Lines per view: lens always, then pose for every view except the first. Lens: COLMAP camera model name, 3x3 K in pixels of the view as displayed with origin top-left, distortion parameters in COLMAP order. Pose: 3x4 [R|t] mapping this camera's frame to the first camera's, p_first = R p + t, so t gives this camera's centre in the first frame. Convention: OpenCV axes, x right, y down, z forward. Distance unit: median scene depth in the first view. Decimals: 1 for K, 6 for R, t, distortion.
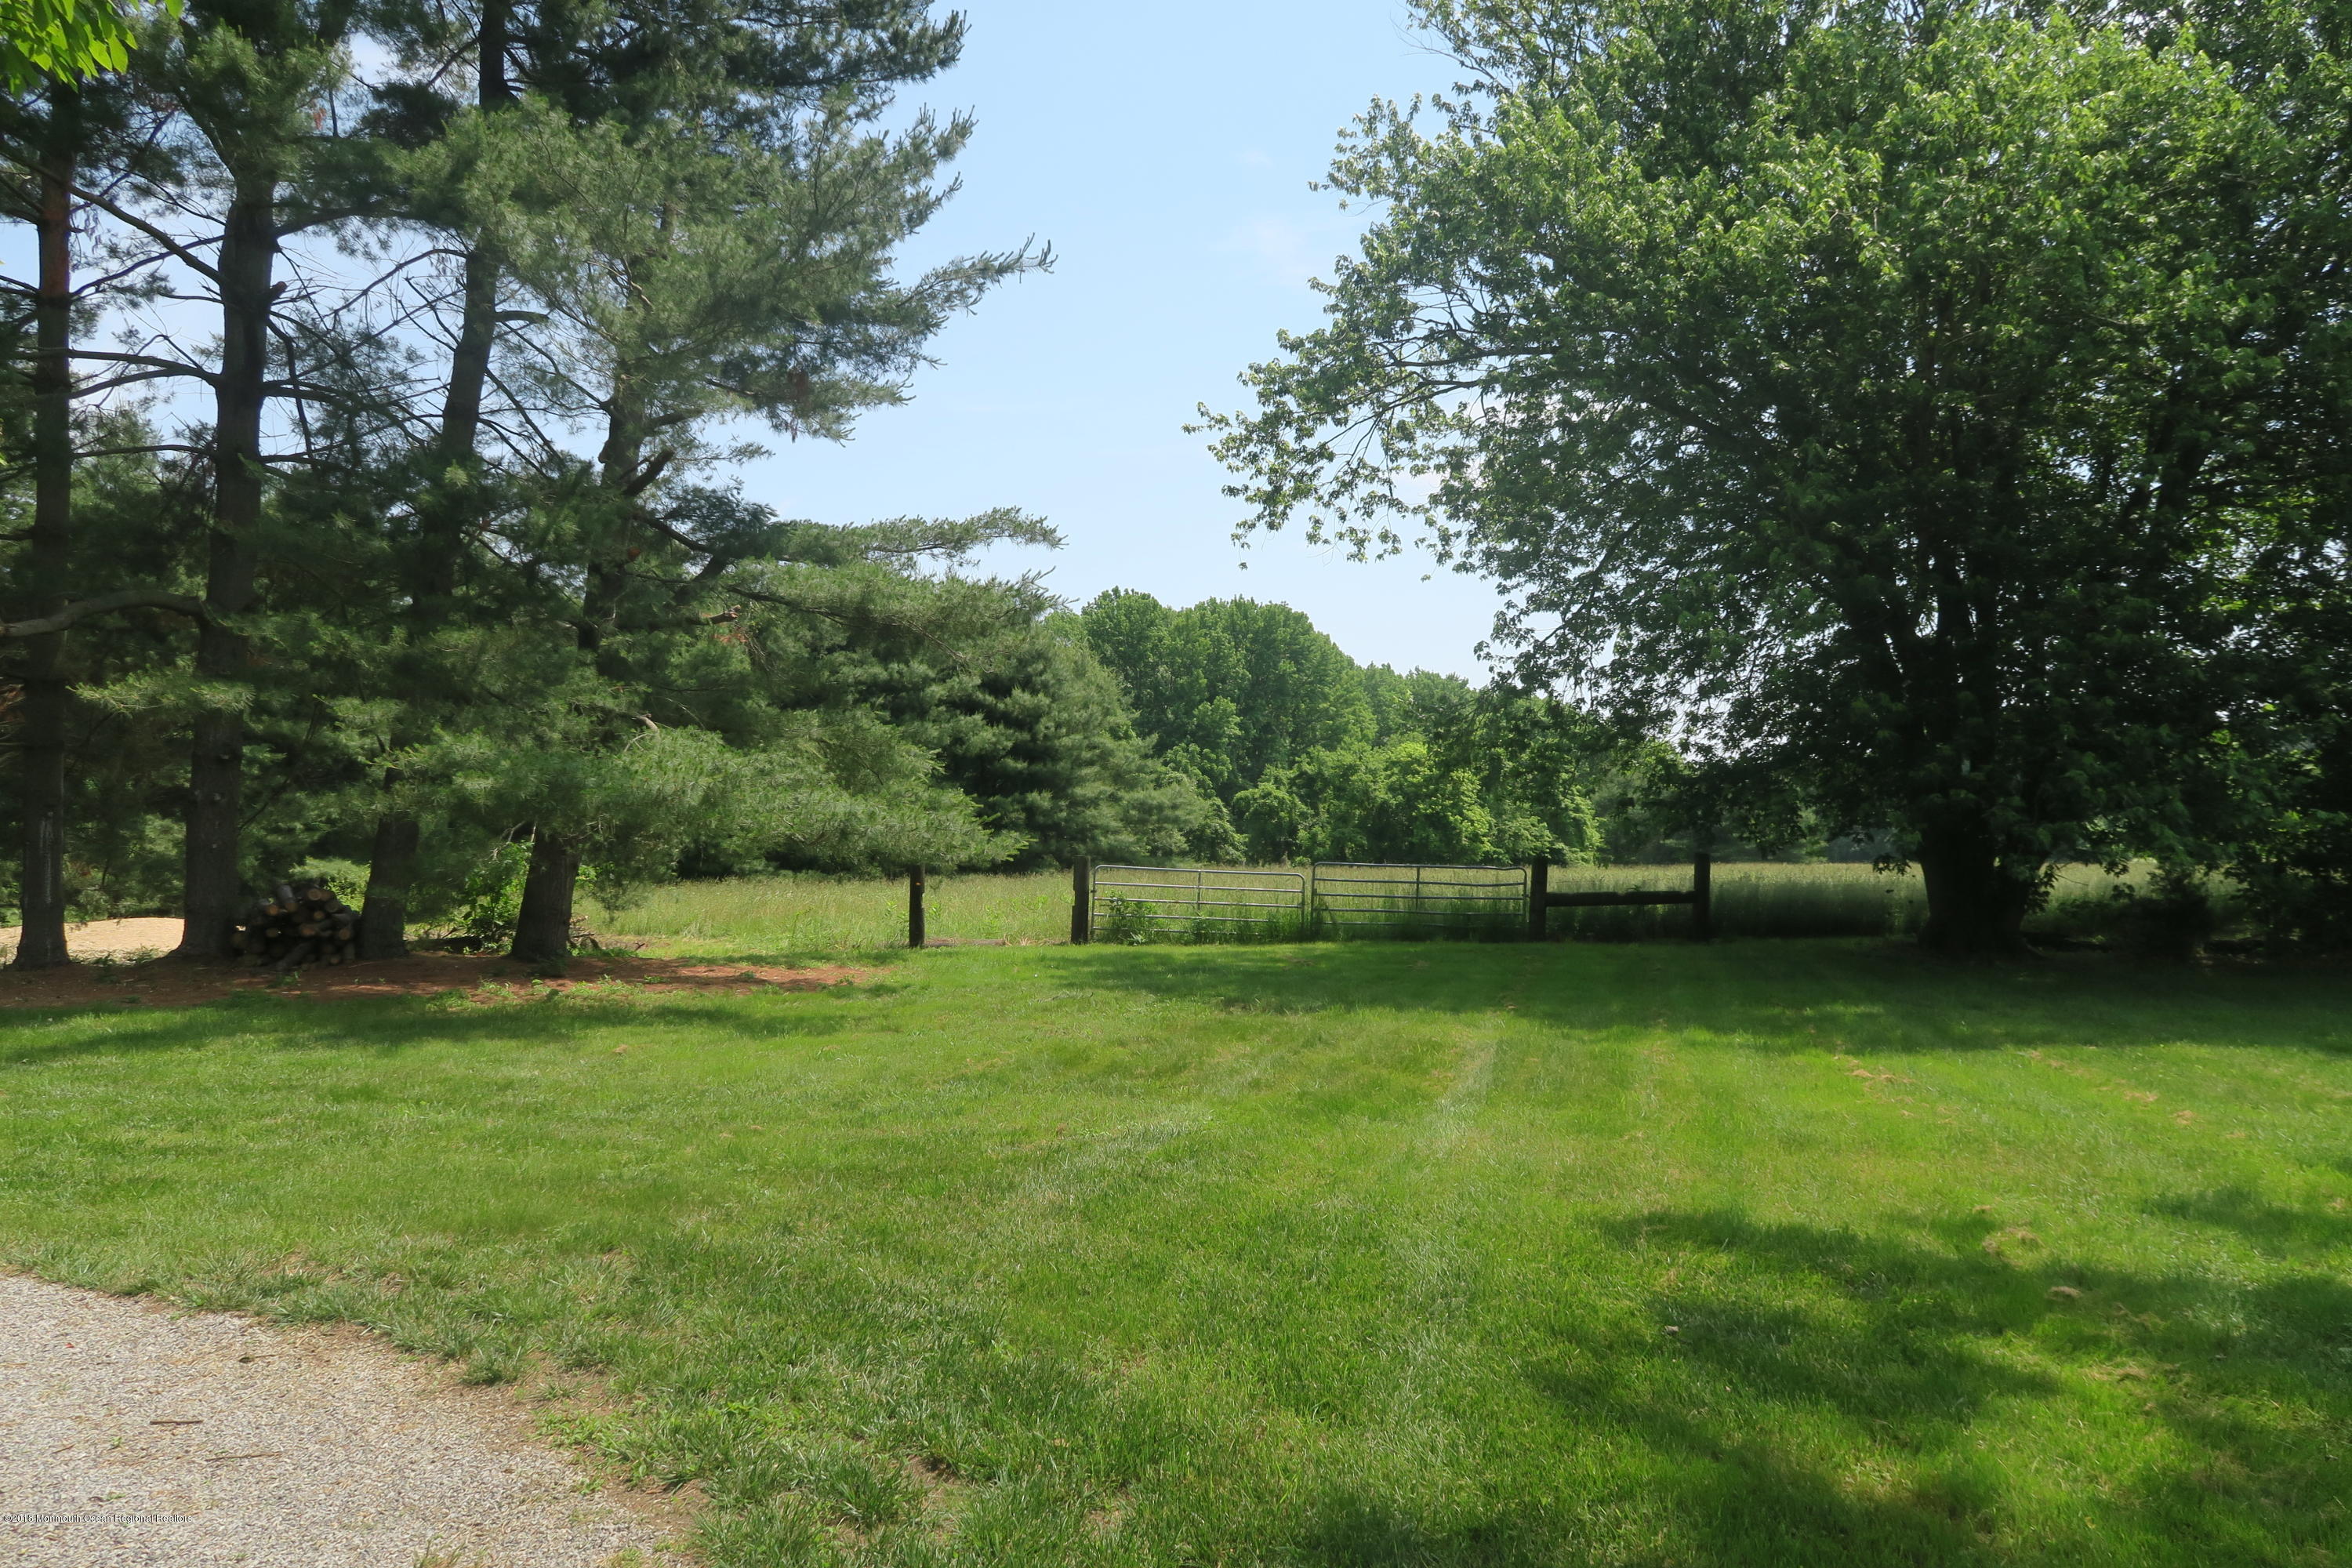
lens RADIAL K [[1619.2, 0, 1184.5], [0, 1619.2, 774.4], [0, 0, 1]] dist [-0.011953, -0.002918]
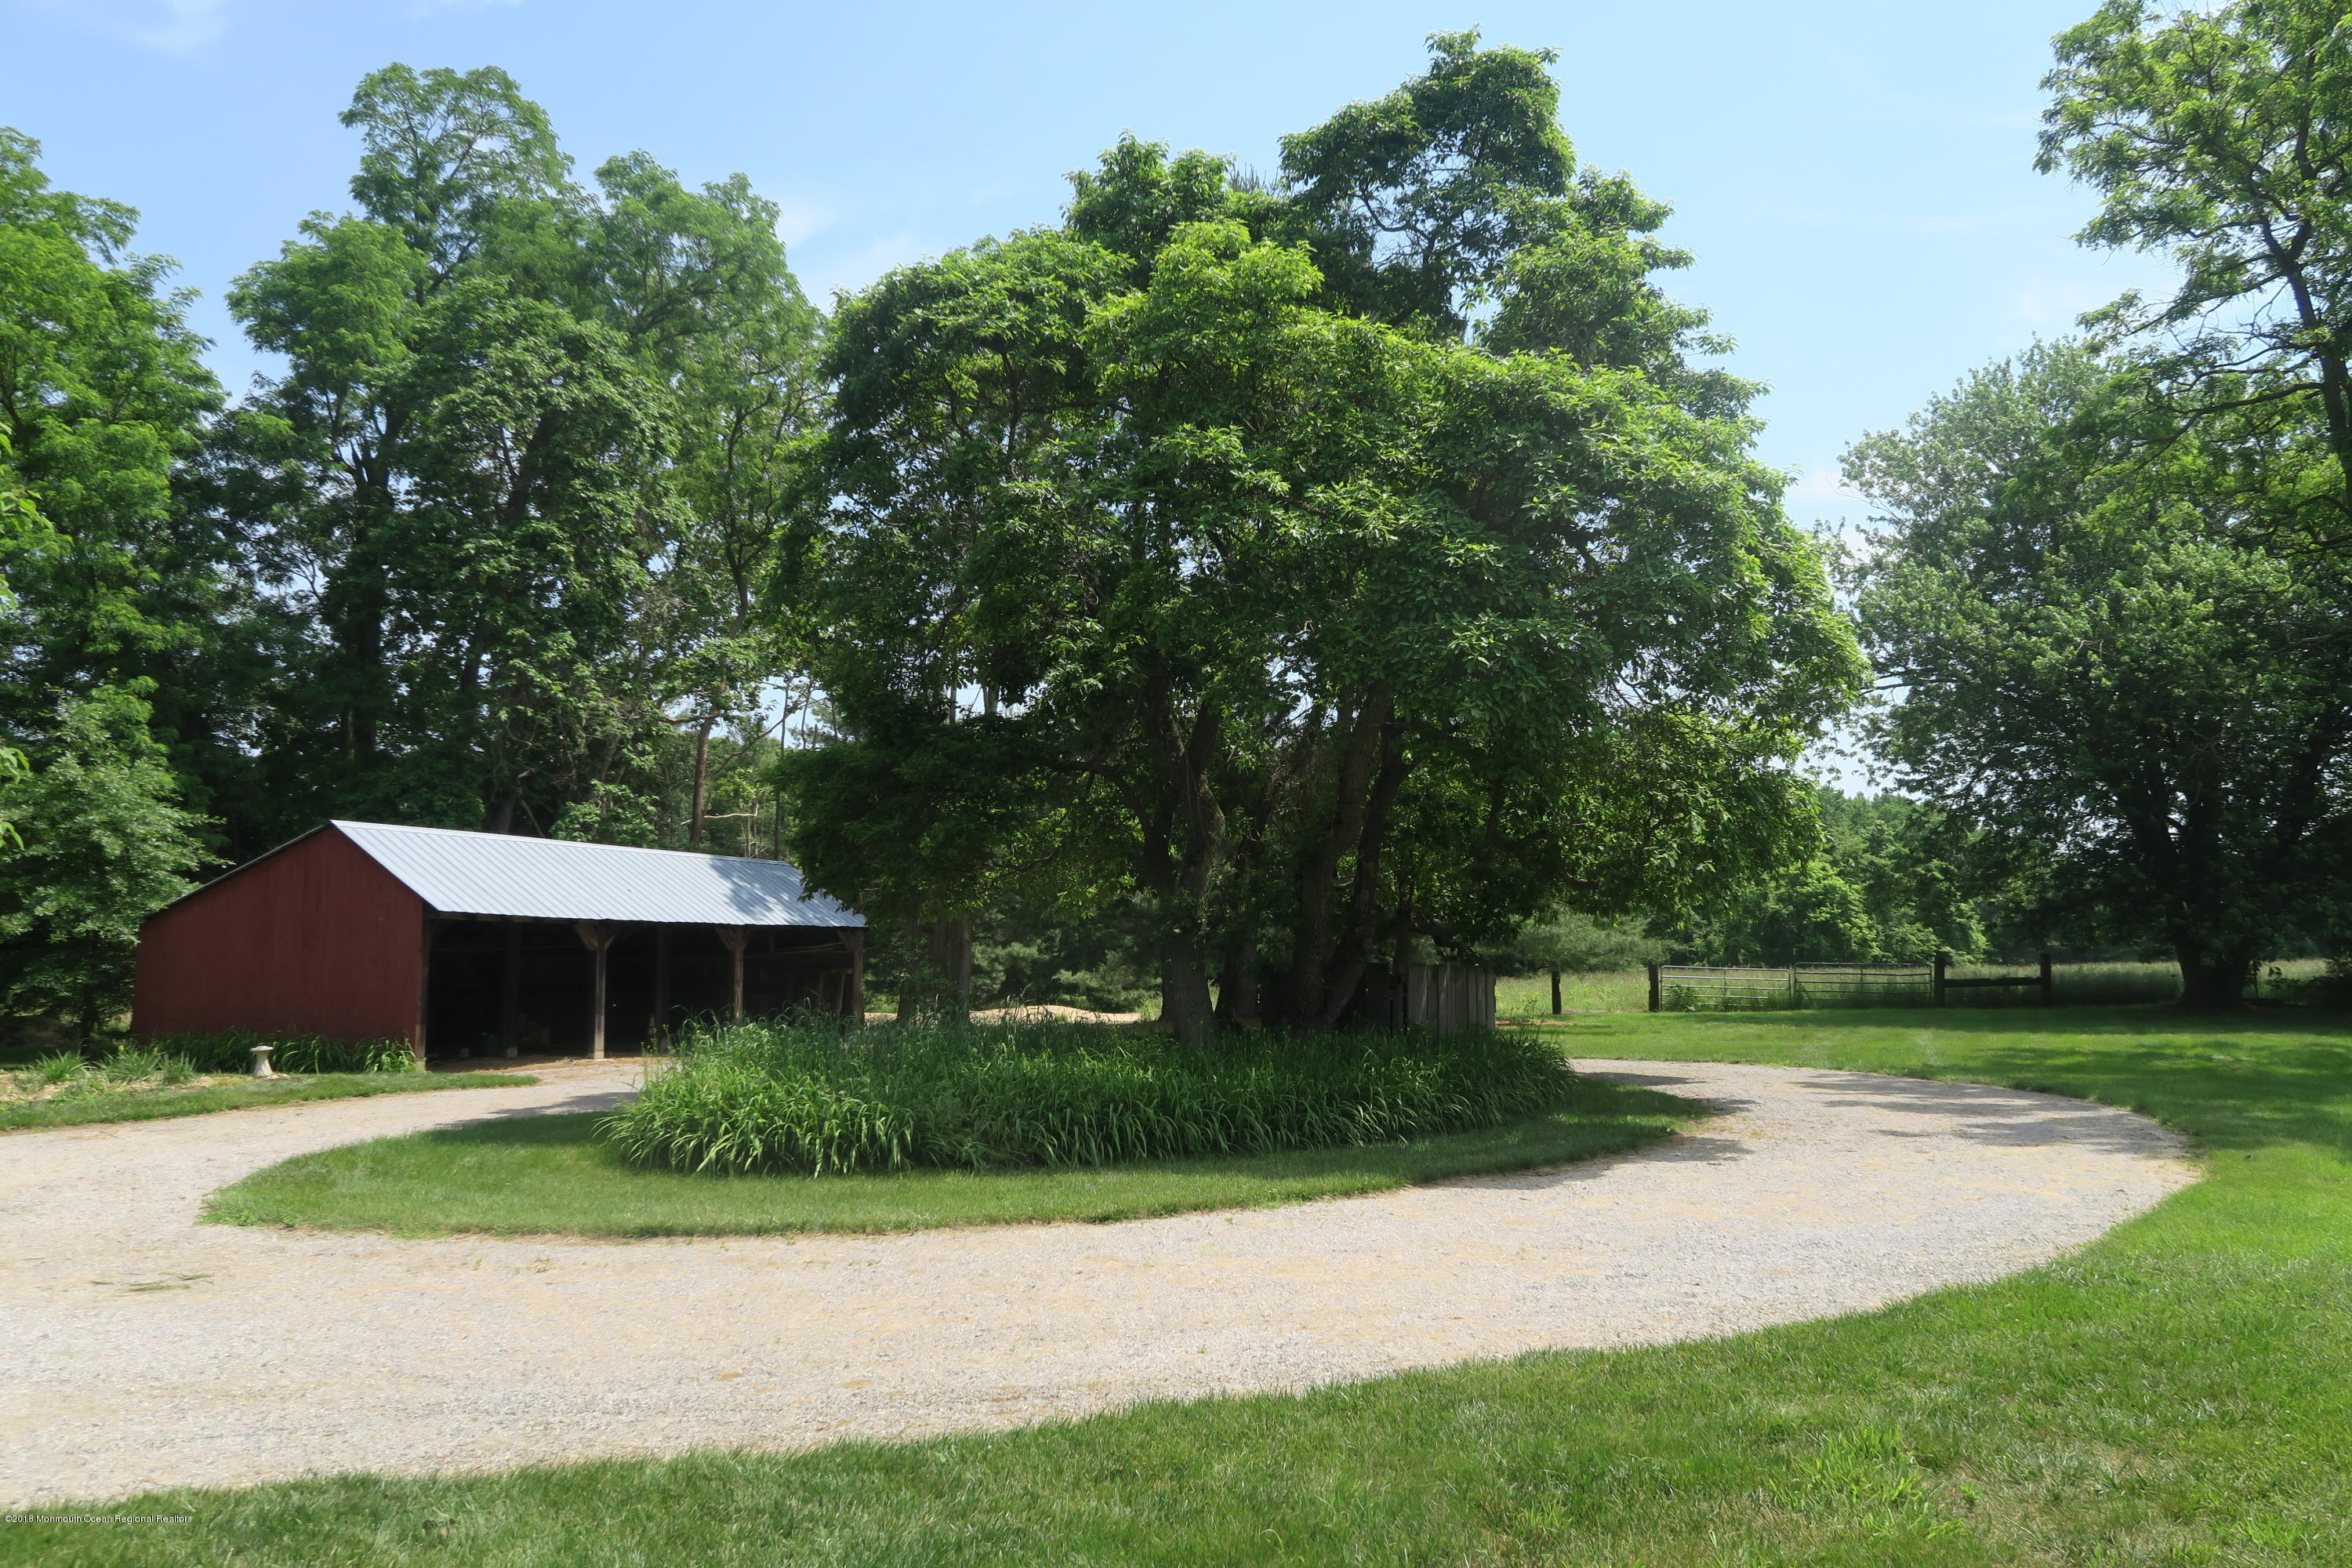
lens RADIAL K [[1619.2, 0, 1166.6], [0, 1619.2, 806.1], [0, 0, 1]] dist [-0.011953, -0.002918]
pose [[0.975972, -0.032519, -0.215457, -0.189407], [0.022086, 0.998472, -0.050656, -0.037536], [0.216775, 0.044680, 0.975199, -0.781610]]
